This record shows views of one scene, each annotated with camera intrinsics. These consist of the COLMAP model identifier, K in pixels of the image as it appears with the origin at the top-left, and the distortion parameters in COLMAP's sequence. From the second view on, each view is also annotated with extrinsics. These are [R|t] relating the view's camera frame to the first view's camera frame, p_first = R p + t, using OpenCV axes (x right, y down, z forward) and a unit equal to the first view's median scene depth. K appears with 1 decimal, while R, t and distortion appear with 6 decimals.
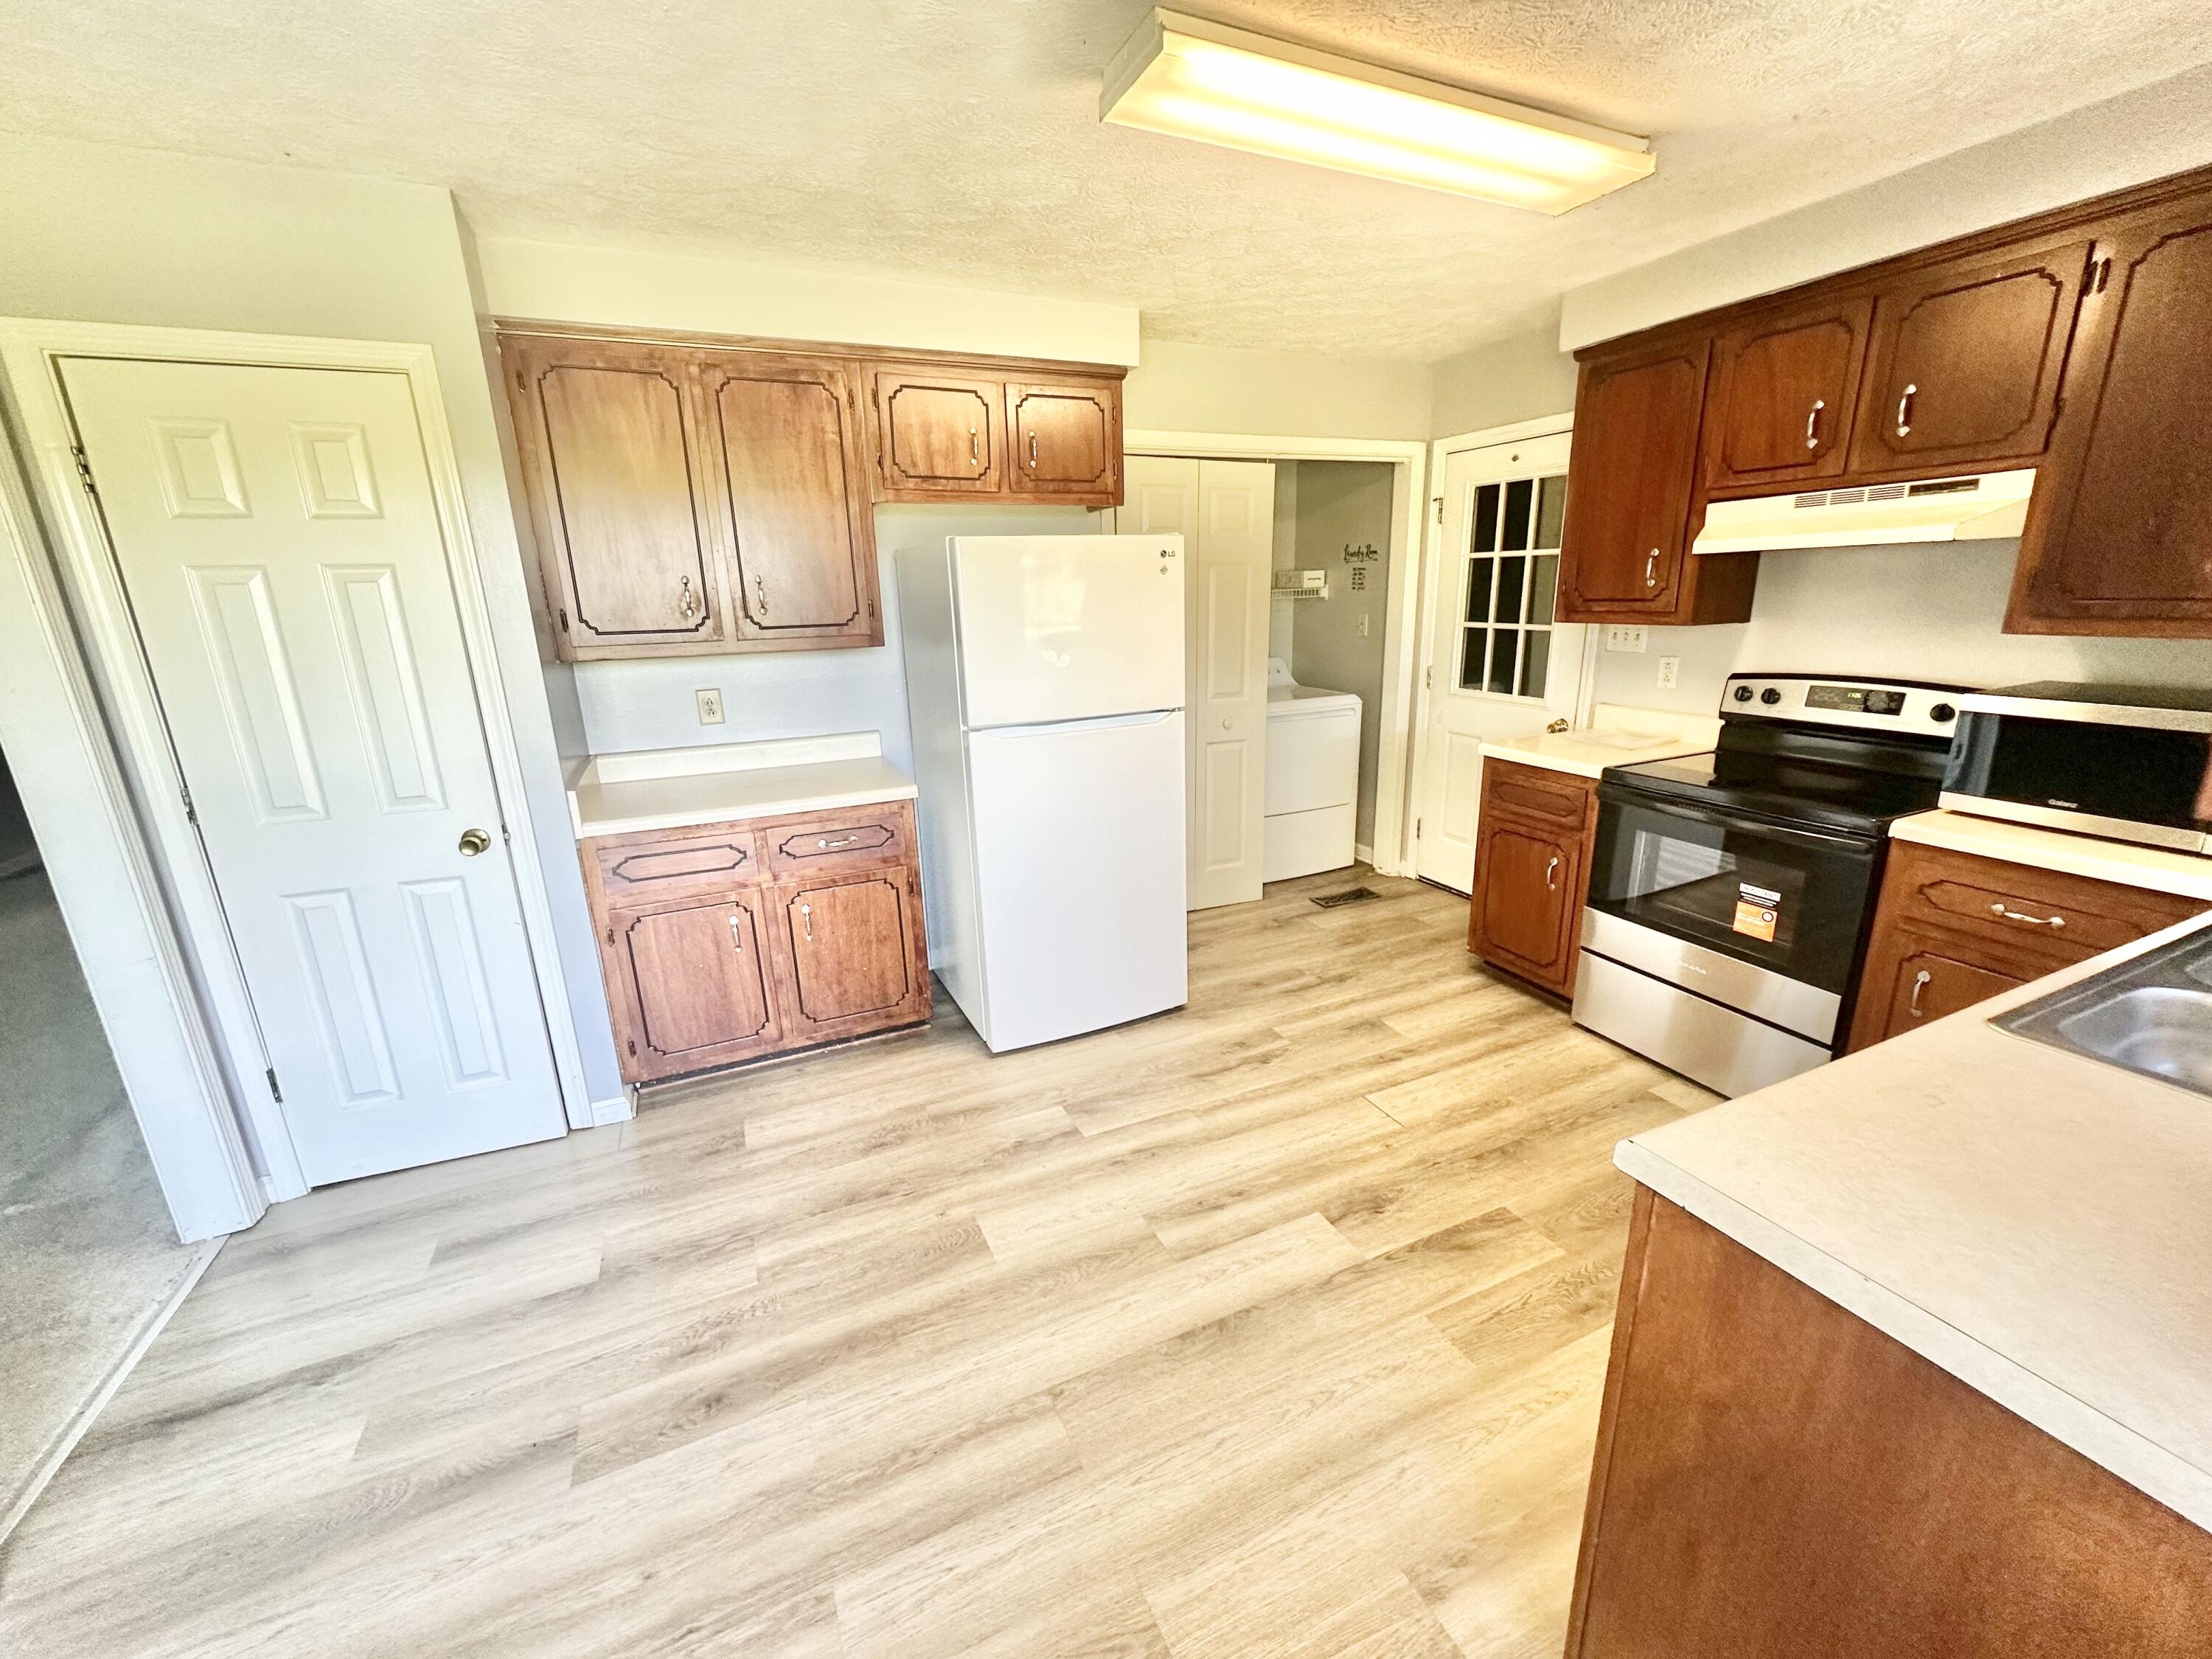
lens RADIAL K [[883.3, 0, 1108.3], [0, 883.3, 832.2], [0, 0, 1]] dist [-0.001465, 0.000329]
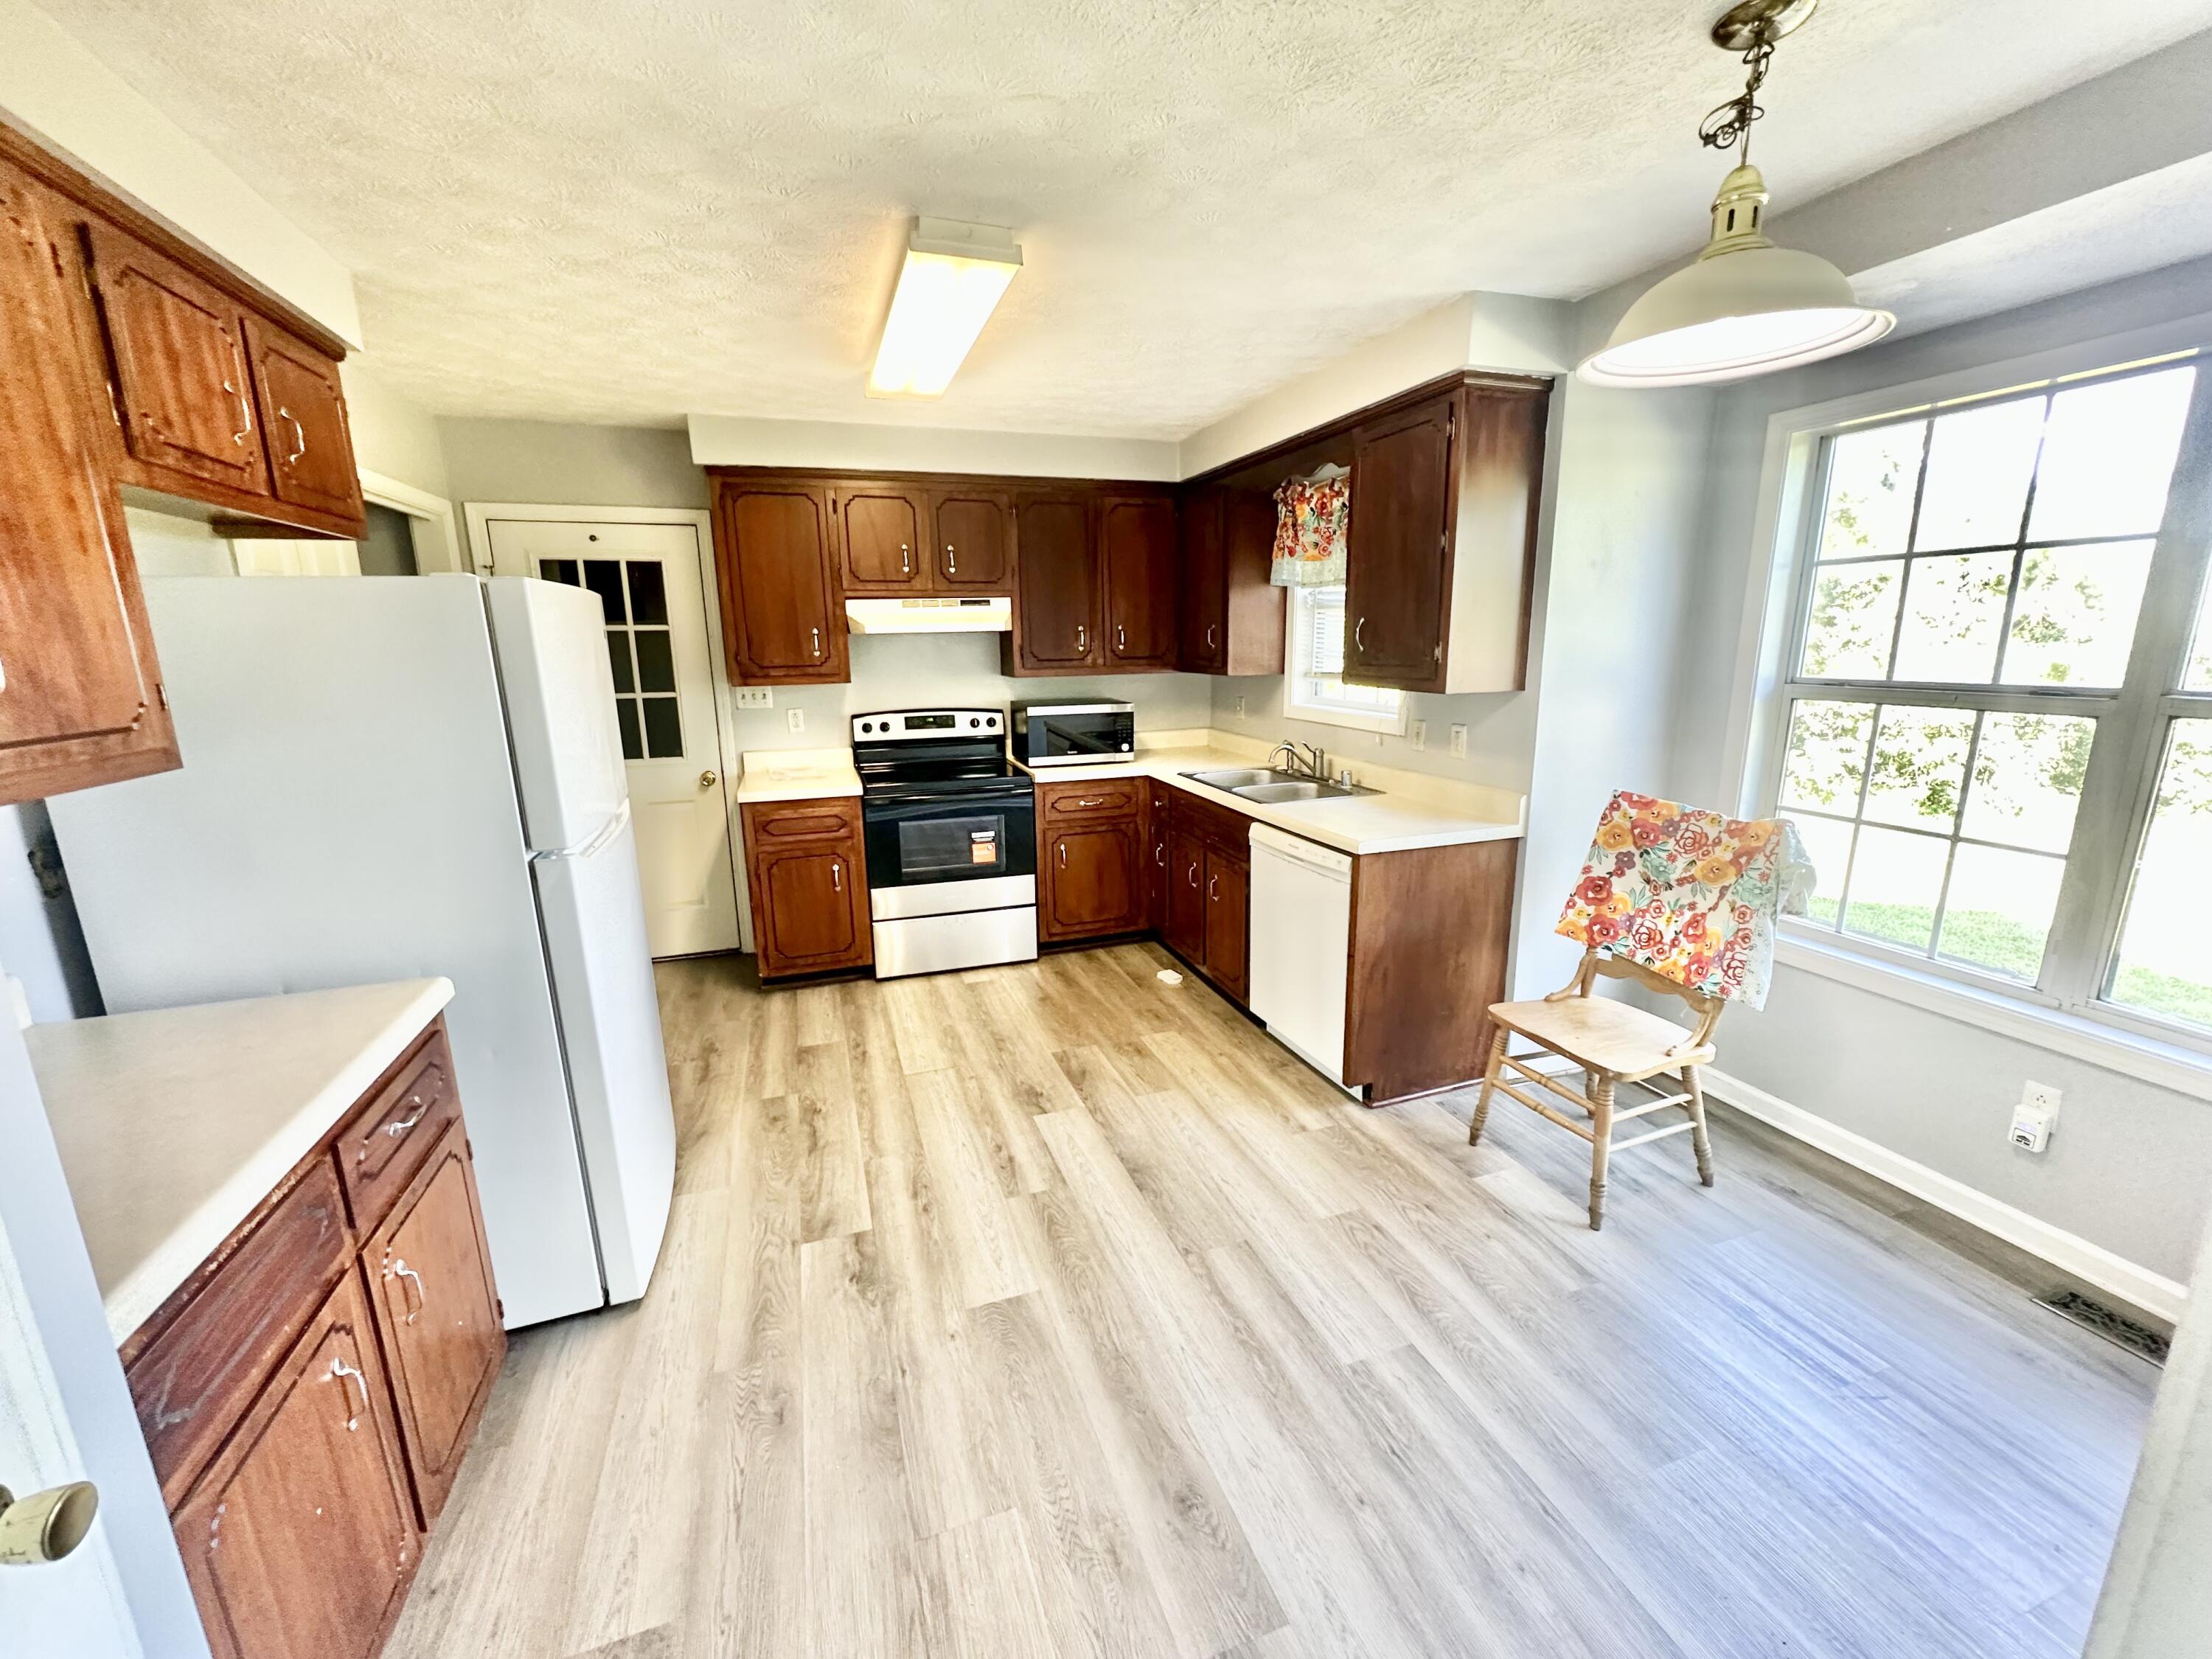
lens RADIAL K [[883.3, 0, 1105.4], [0, 883.3, 833.0], [0, 0, 1]] dist [-0.001465, 0.000329]
pose [[0.093804, -0.191601, 0.976980, -0.772840], [0.278838, 0.947090, 0.158967, -0.120829], [-0.955746, 0.257507, 0.142267, 0.484158]]
